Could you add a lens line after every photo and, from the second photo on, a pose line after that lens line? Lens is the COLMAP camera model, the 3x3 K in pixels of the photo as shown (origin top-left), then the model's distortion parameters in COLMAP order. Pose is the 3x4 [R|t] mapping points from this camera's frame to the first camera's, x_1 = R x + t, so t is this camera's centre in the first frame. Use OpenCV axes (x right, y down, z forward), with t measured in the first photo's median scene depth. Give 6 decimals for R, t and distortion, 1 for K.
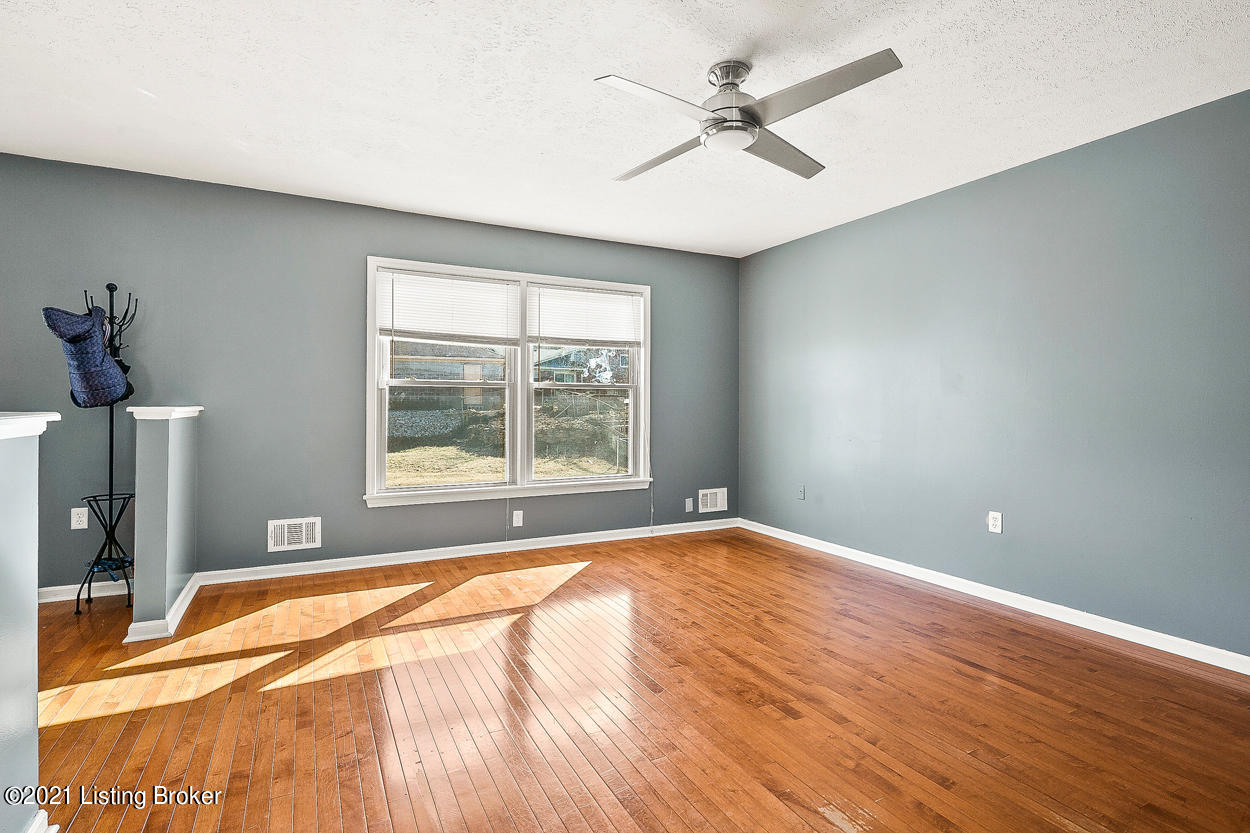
lens RADIAL K [[600.8, 0, 622.2], [0, 600.8, 407.8], [0, 0, 1]] dist [-0.000342, -0.000329]
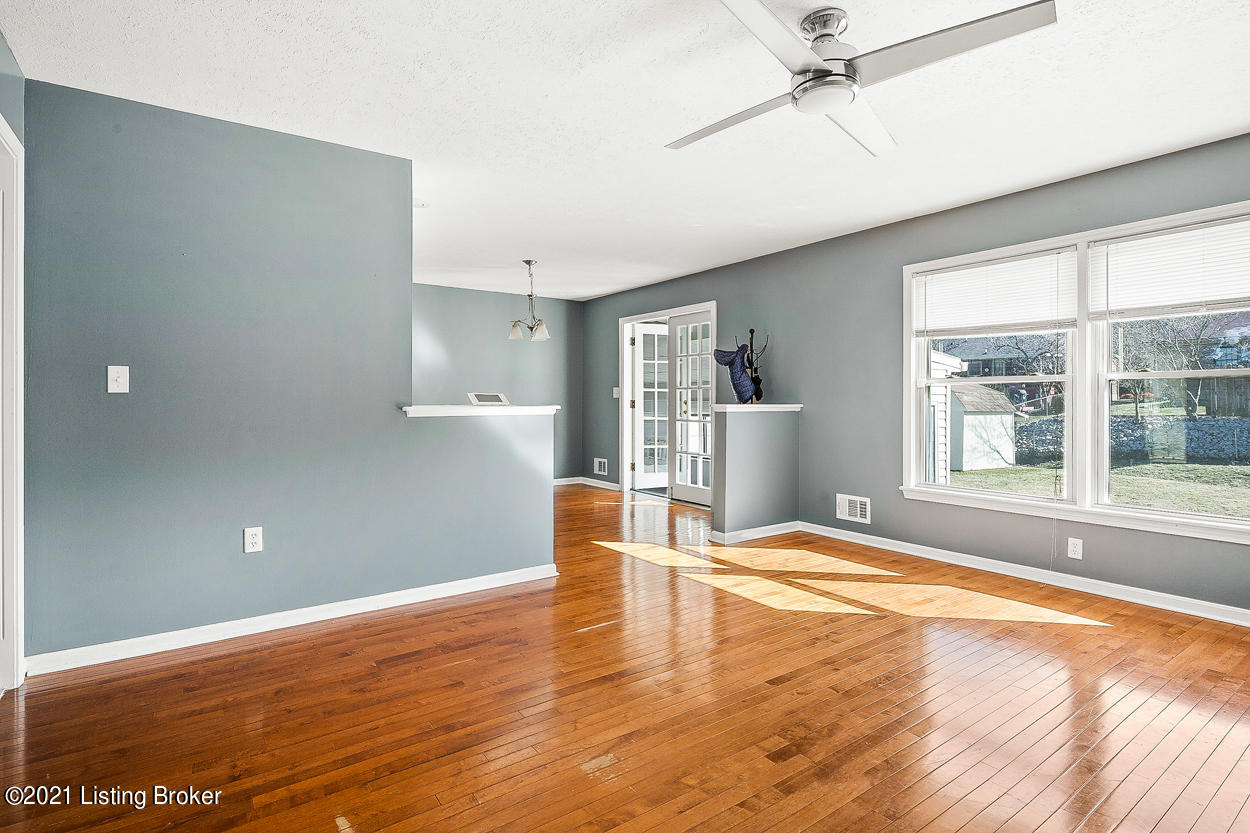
lens RADIAL K [[610.9, 0, 621.9], [0, 610.9, 405.3], [0, 0, 1]] dist [0.001048, -0.000768]
pose [[0.136146, 0.002624, -0.990685, 0.698677], [-0.006878, 0.999975, 0.001704, 0.000939], [0.990665, 0.006582, 0.136160, 0.403436]]
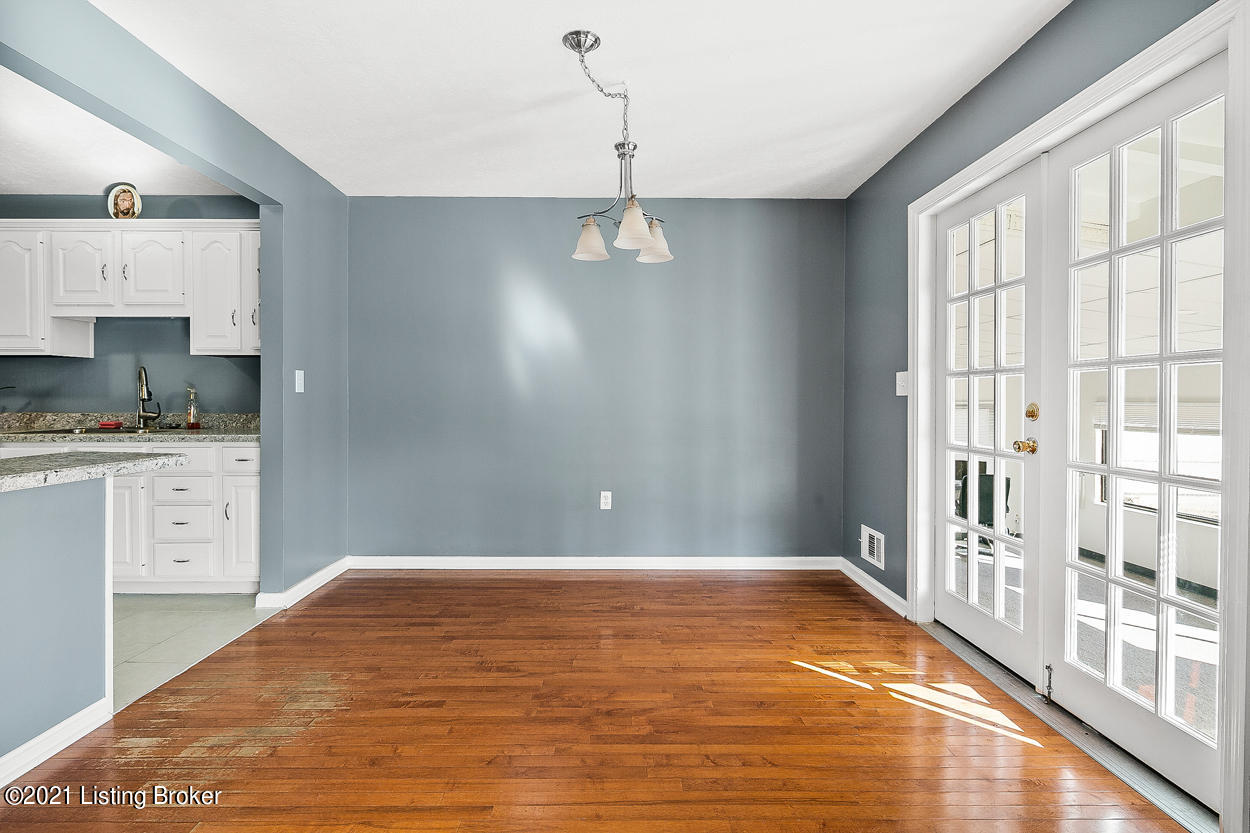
lens RADIAL K [[610.9, 0, 621.9], [0, 610.9, 405.3], [0, 0, 1]] dist [0.001048, -0.000768]
pose [[-0.462252, 0.001425, -0.886747, -0.426666], [-0.011773, 0.999901, 0.007744, -0.008261], [0.886670, 0.014020, -0.462190, 0.727457]]
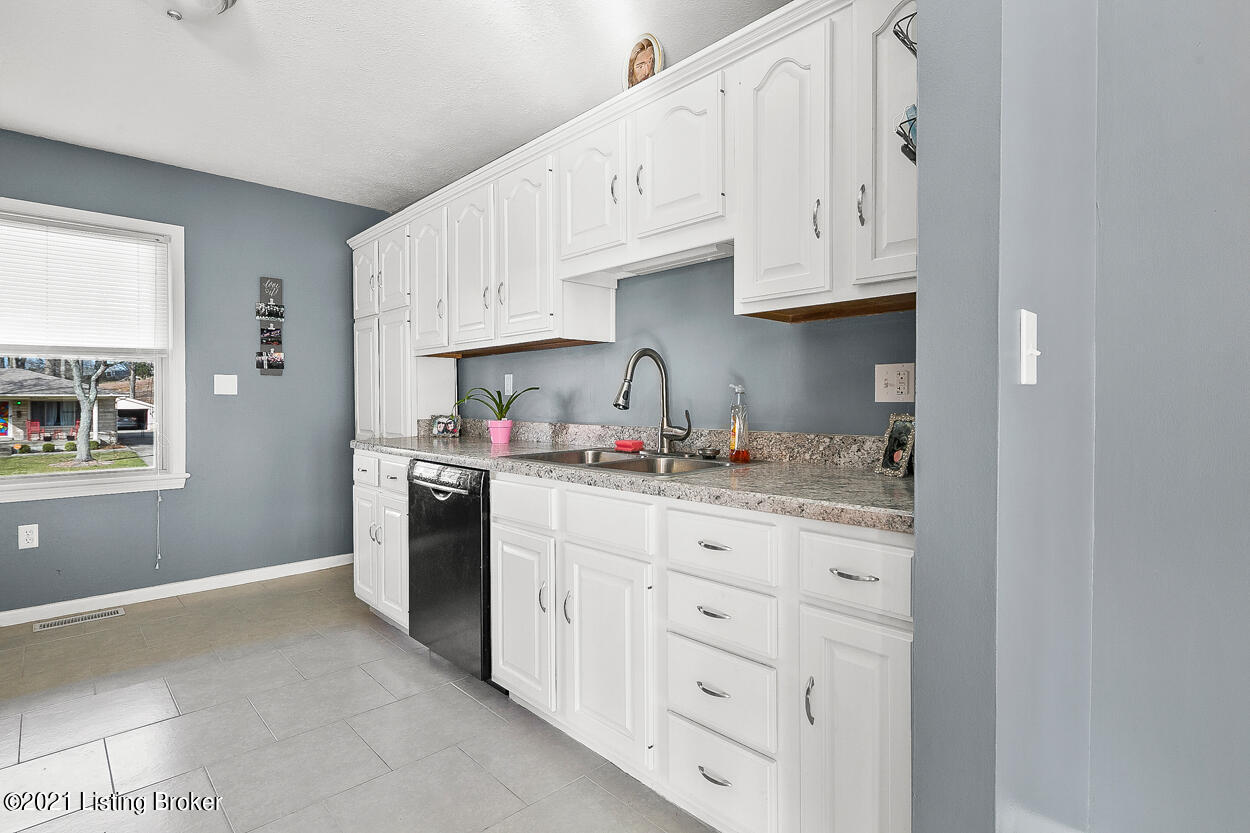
lens RADIAL K [[600.8, 0, 622.2], [0, 600.8, 407.8], [0, 0, 1]] dist [-0.000342, -0.000329]
pose [[-0.960593, -0.004255, -0.277927, -0.775898], [-0.008352, 0.999873, 0.013558, -0.005670], [0.277834, 0.015345, -0.960506, 0.060163]]
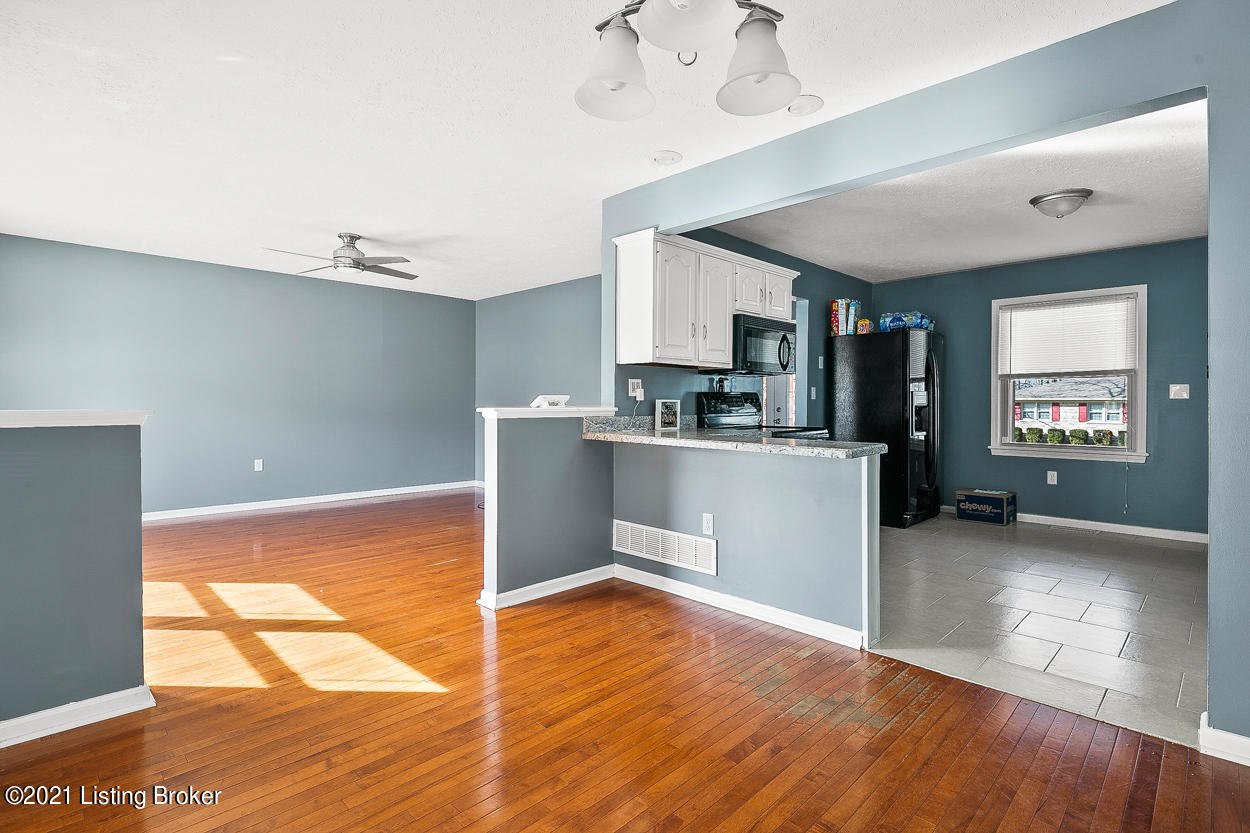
lens RADIAL K [[600.8, 0, 622.2], [0, 600.8, 407.8], [0, 0, 1]] dist [-0.000342, -0.000329]
pose [[-0.294680, -0.019433, 0.955398, -1.356839], [-0.001881, 0.999803, 0.019756, -0.013727], [-0.955594, 0.004025, -0.294659, 0.526163]]
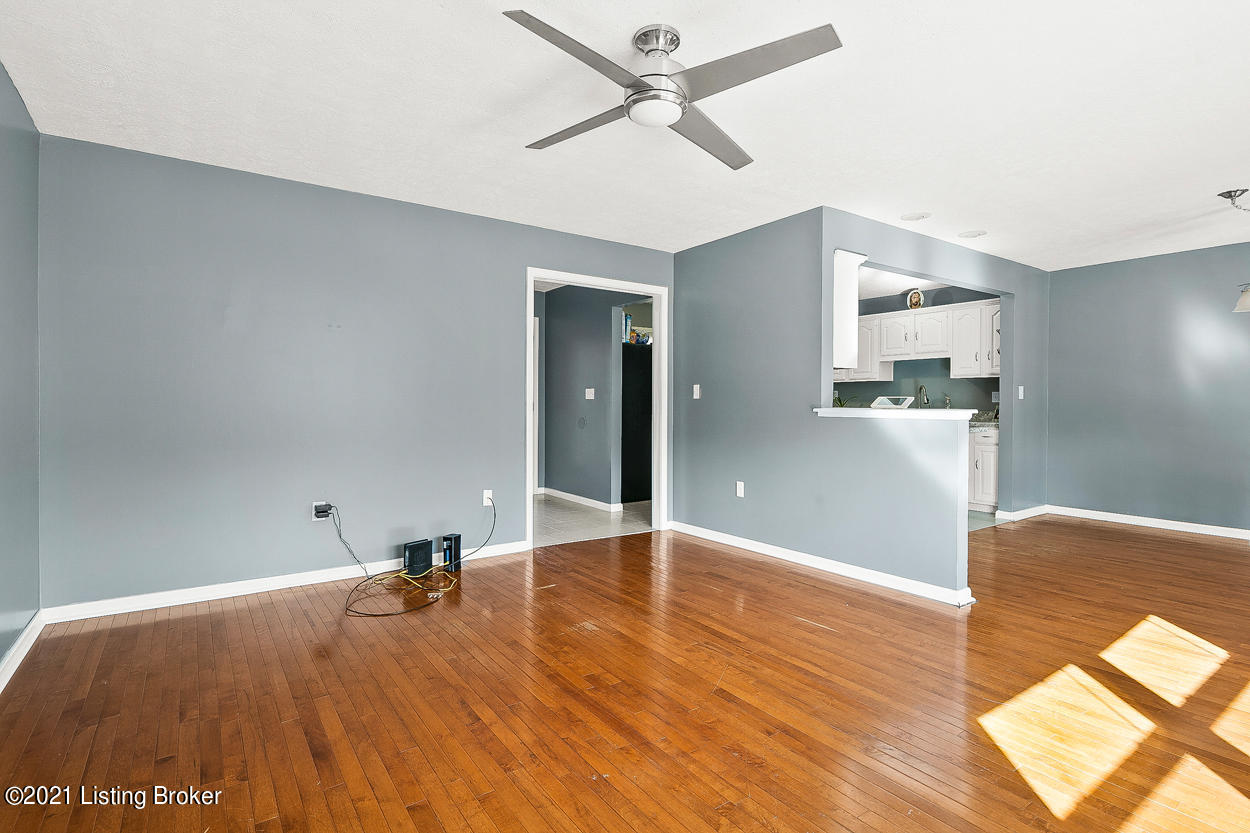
lens RADIAL K [[610.9, 0, 621.9], [0, 610.9, 405.3], [0, 0, 1]] dist [0.001048, -0.000768]
pose [[-0.990985, -0.006447, -0.133817, 0.238942], [-0.008172, 0.999890, 0.012347, -0.009872], [0.133723, 0.013329, -0.990929, 1.319892]]
